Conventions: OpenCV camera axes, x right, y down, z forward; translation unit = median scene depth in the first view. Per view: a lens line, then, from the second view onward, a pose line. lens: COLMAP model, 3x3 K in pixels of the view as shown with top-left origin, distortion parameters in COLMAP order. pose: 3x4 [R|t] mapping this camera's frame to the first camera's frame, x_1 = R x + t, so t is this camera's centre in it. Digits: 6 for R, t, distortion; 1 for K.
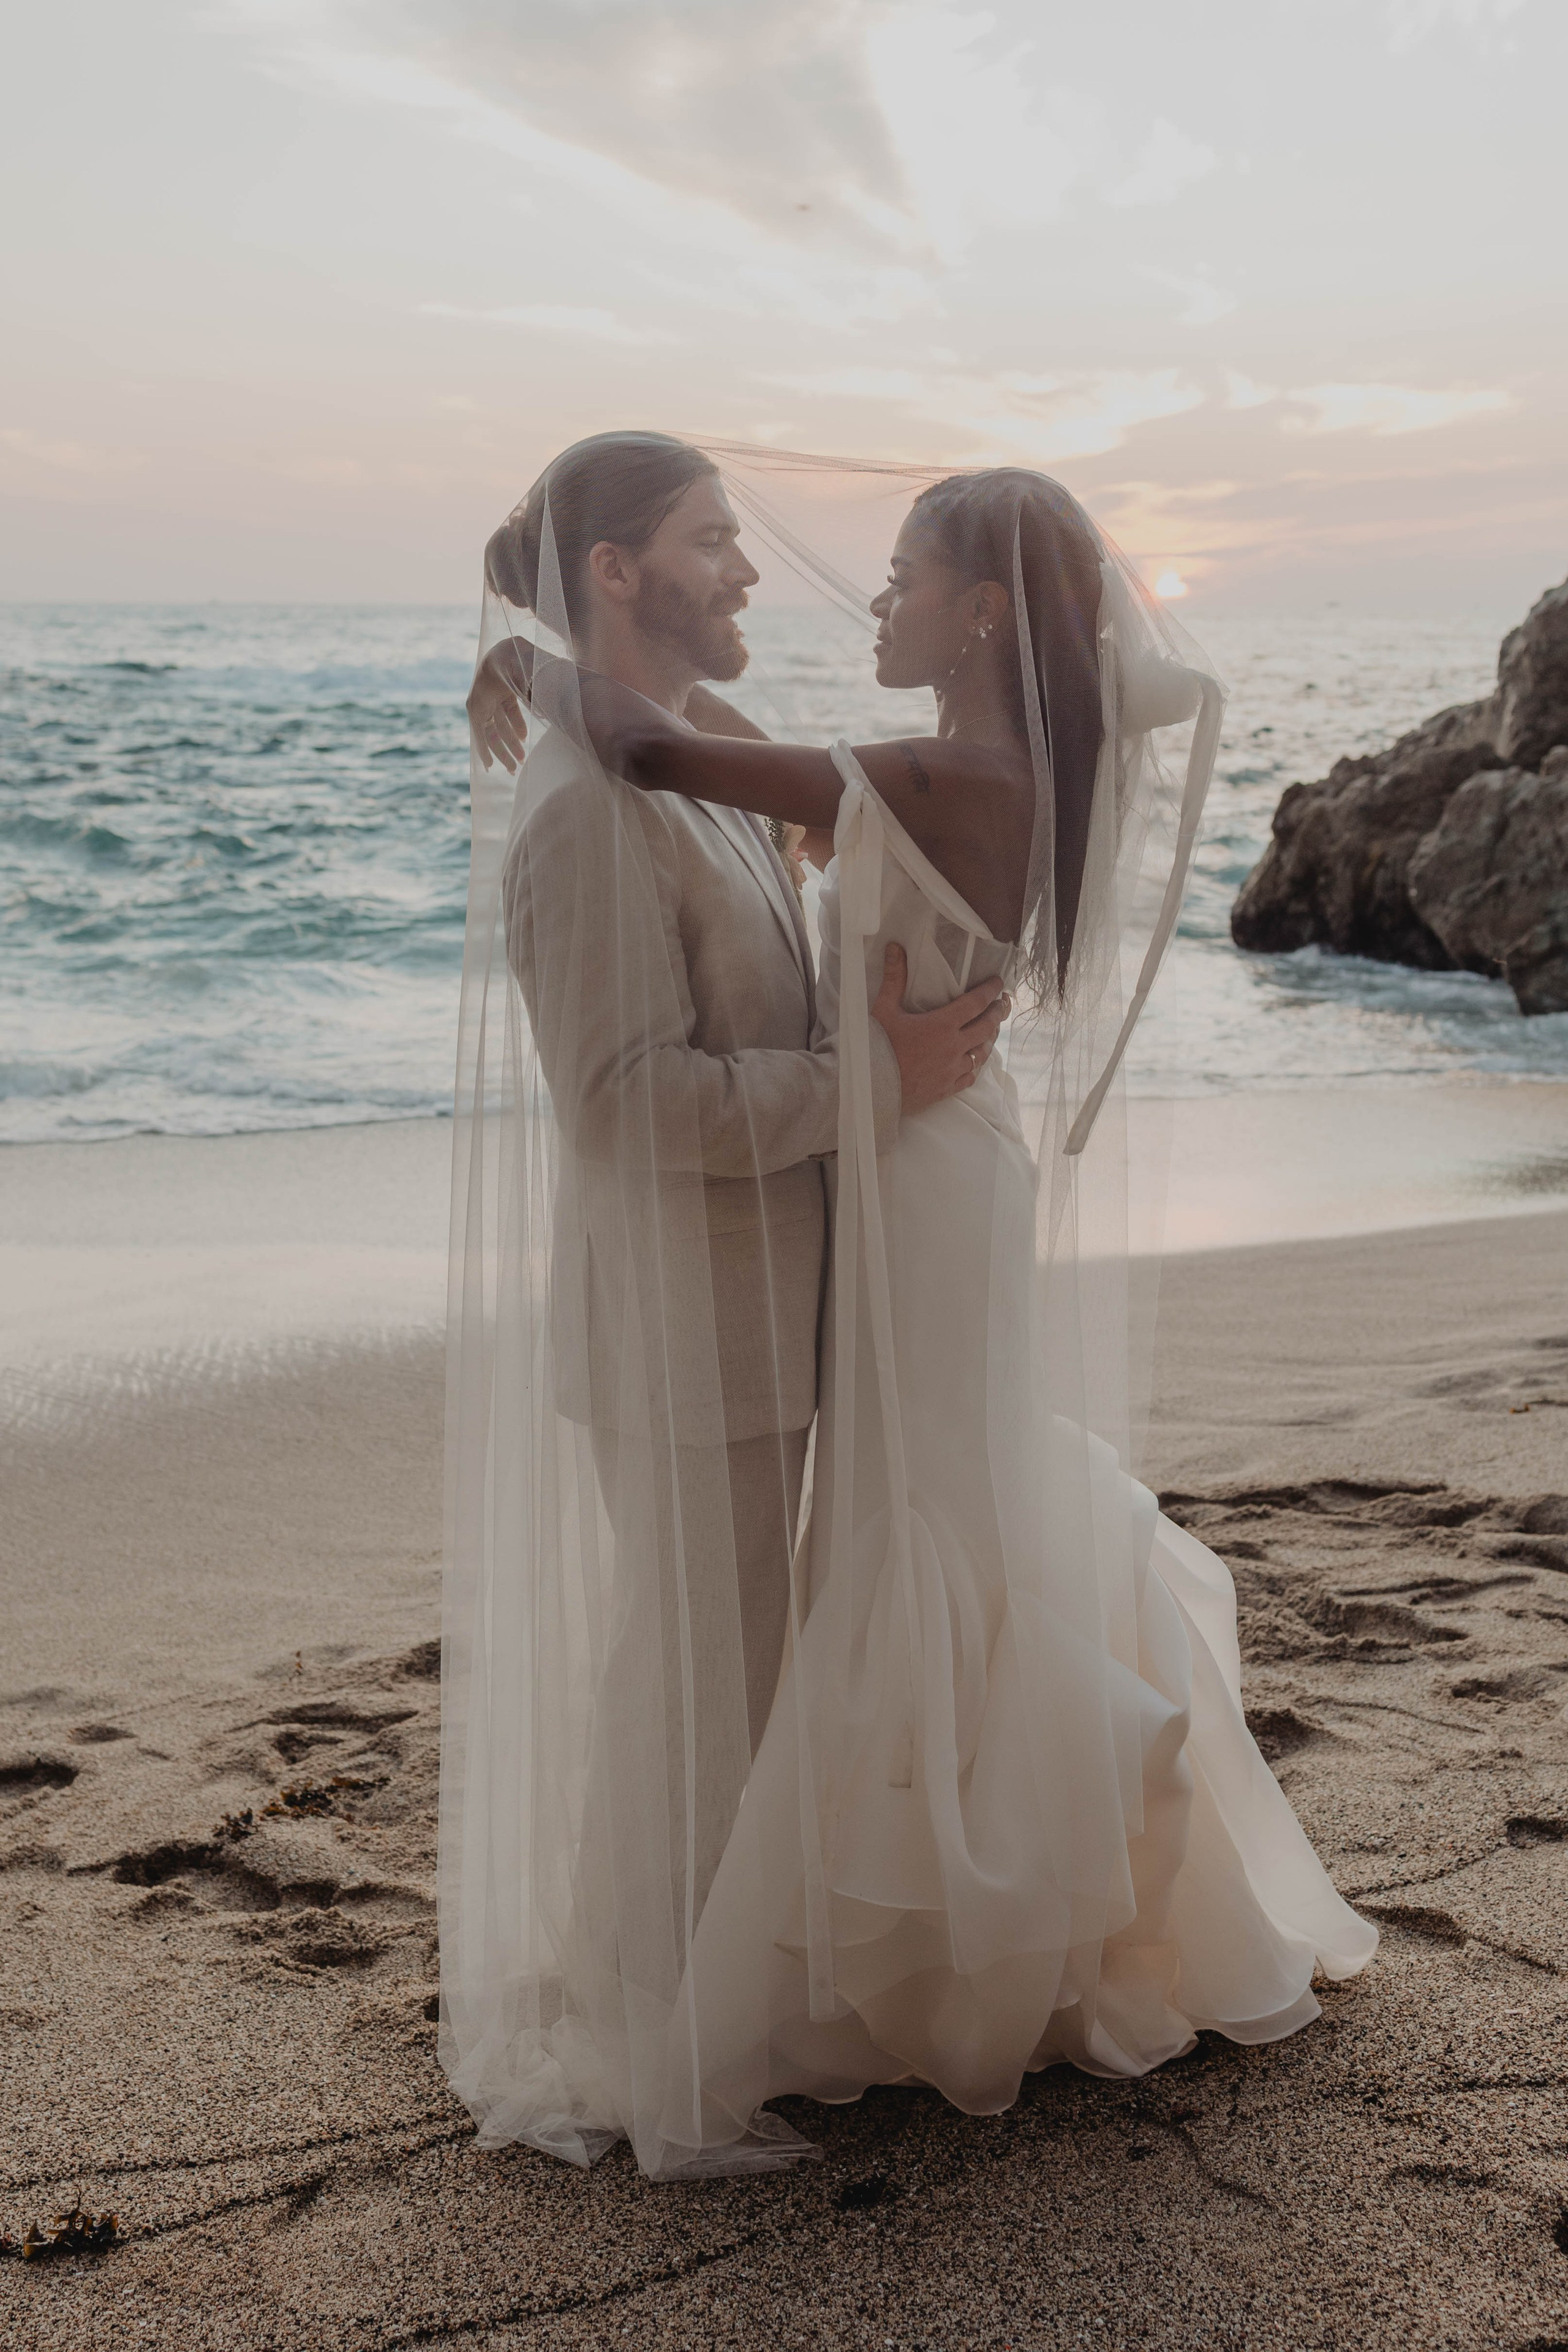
lens RADIAL K [[2723.5, 0, 624.4], [0, 2723.5, 1146.4], [0, 0, 1]] dist [-0.037855, 0.096153]
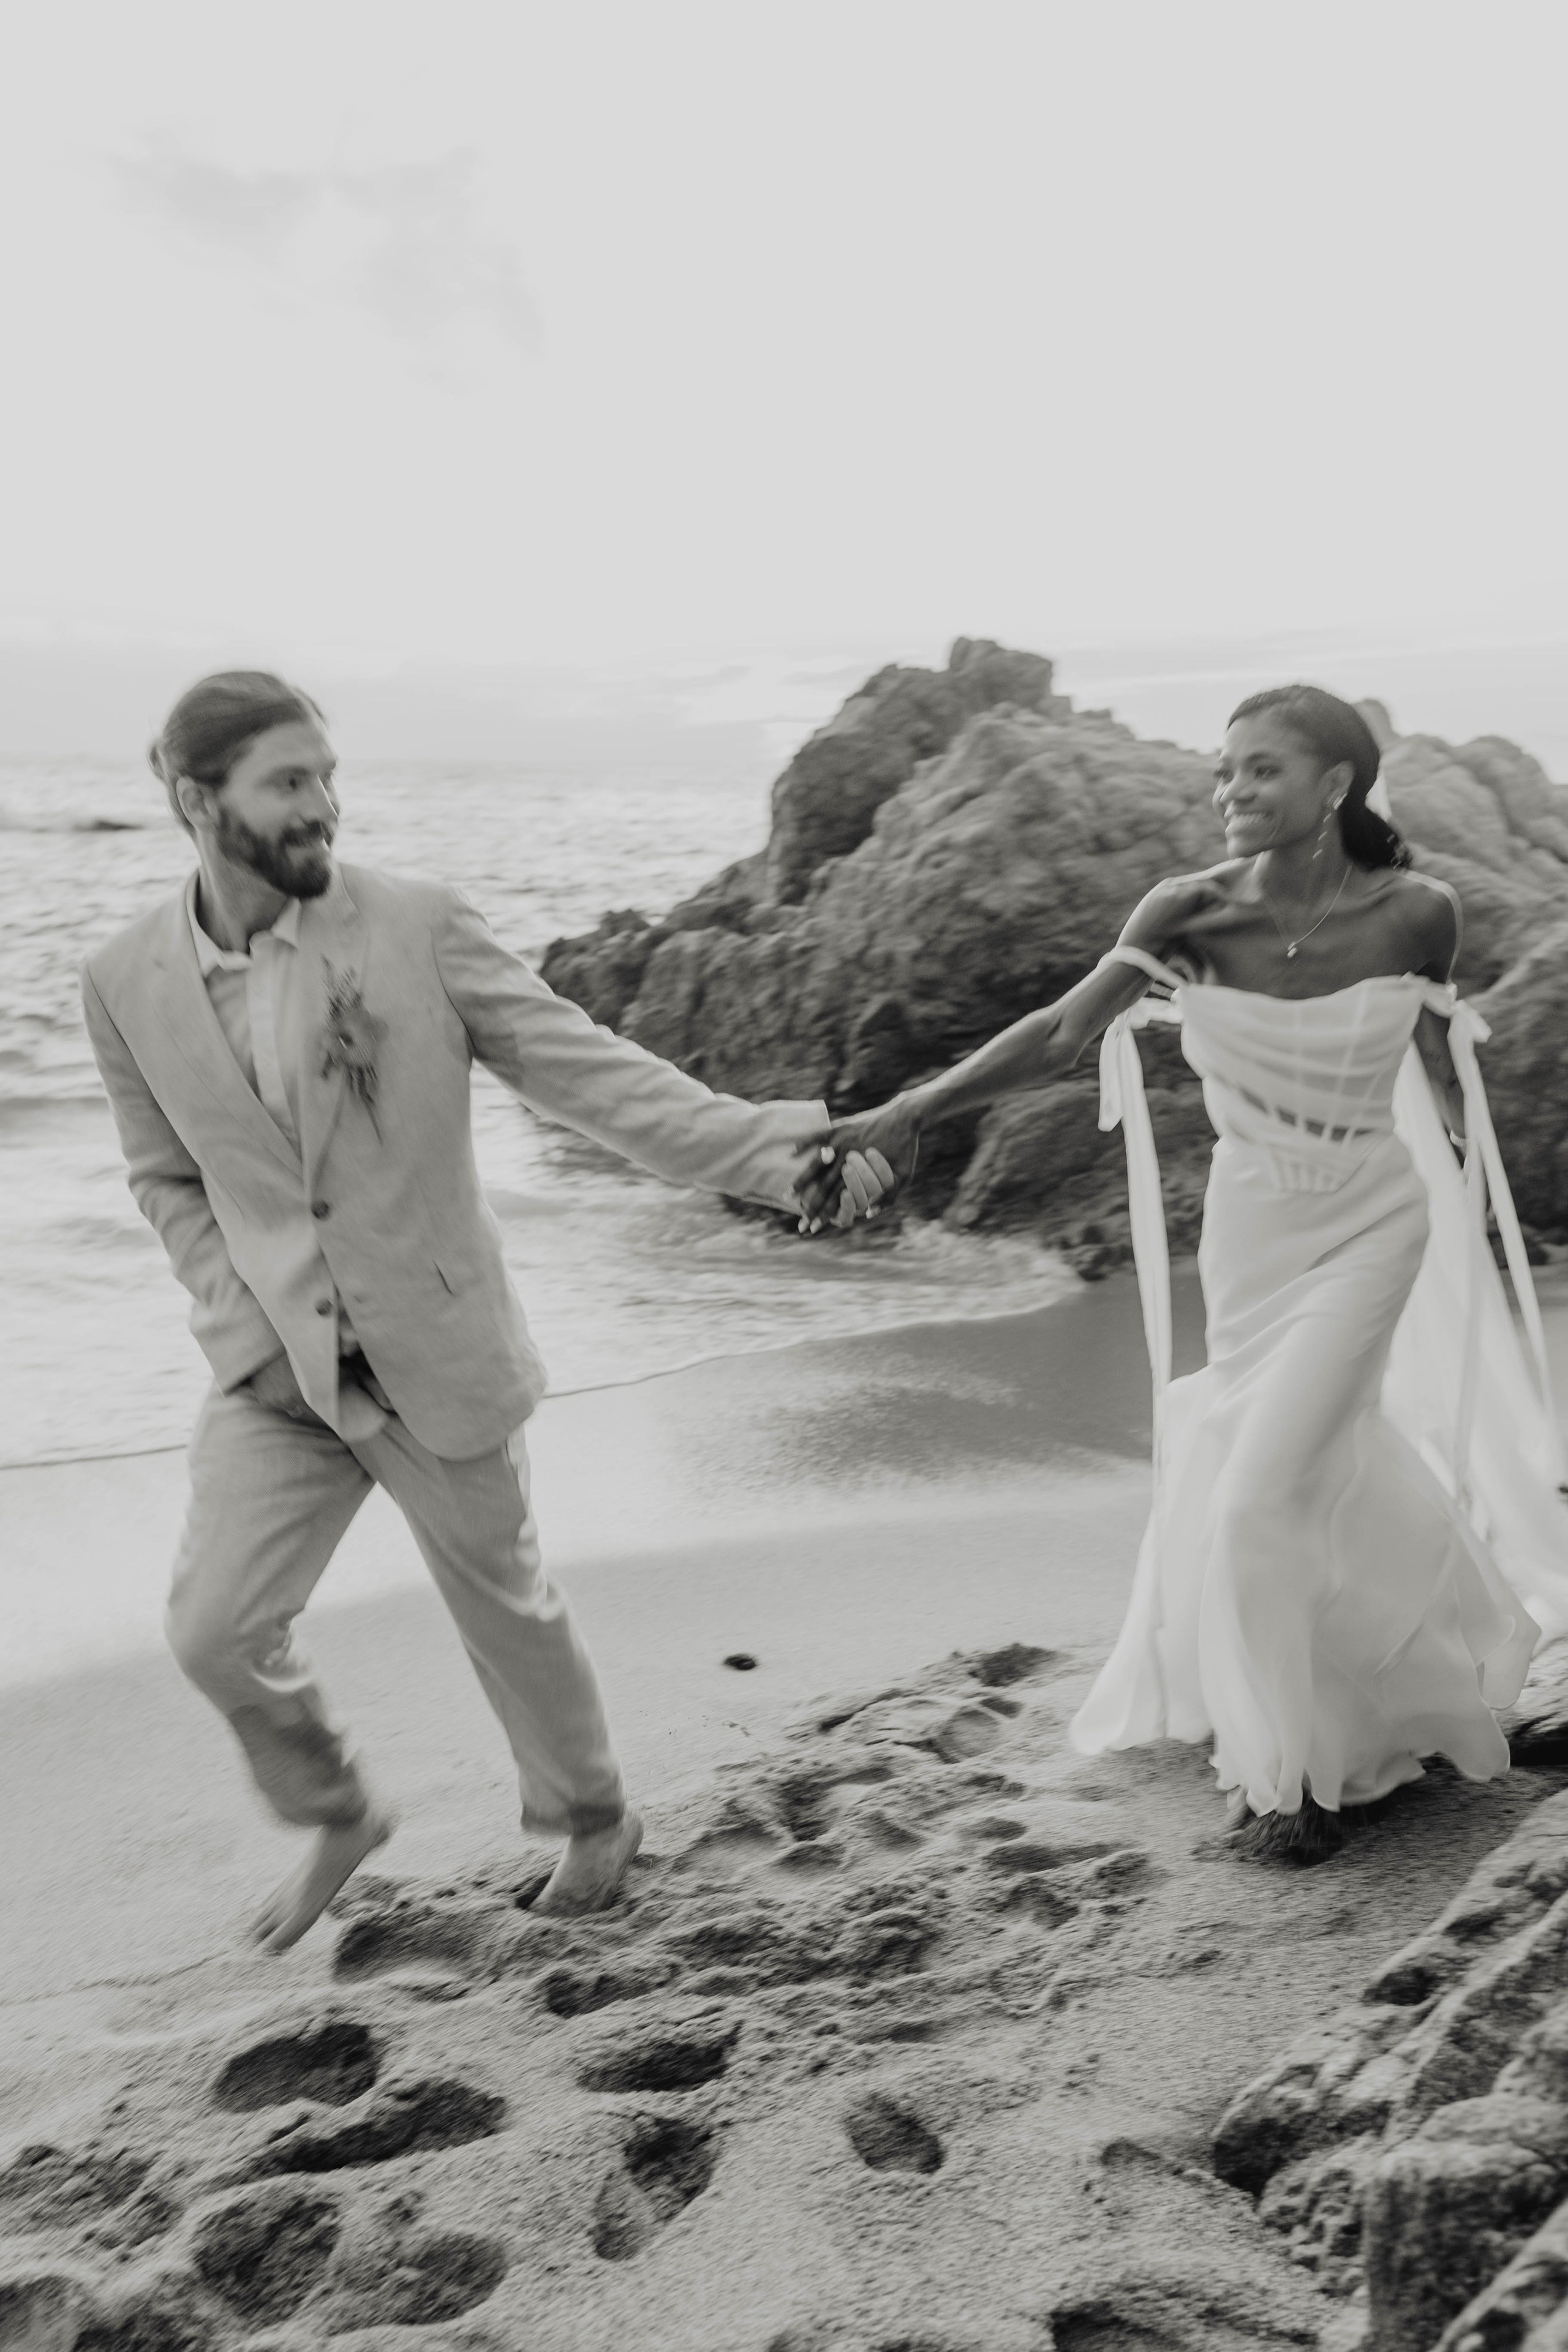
lens RADIAL K [[2399.9, 0, 758.1], [0, 2399.9, 1170.1], [0, 0, 1]] dist [0.006056, 0.003245]
pose [[0.983705, -0.009160, 0.179556, 0.205036], [0.014206, 0.999539, -0.026833, -0.041532], [-0.179227, 0.028946, 0.983382, 0.248502]]
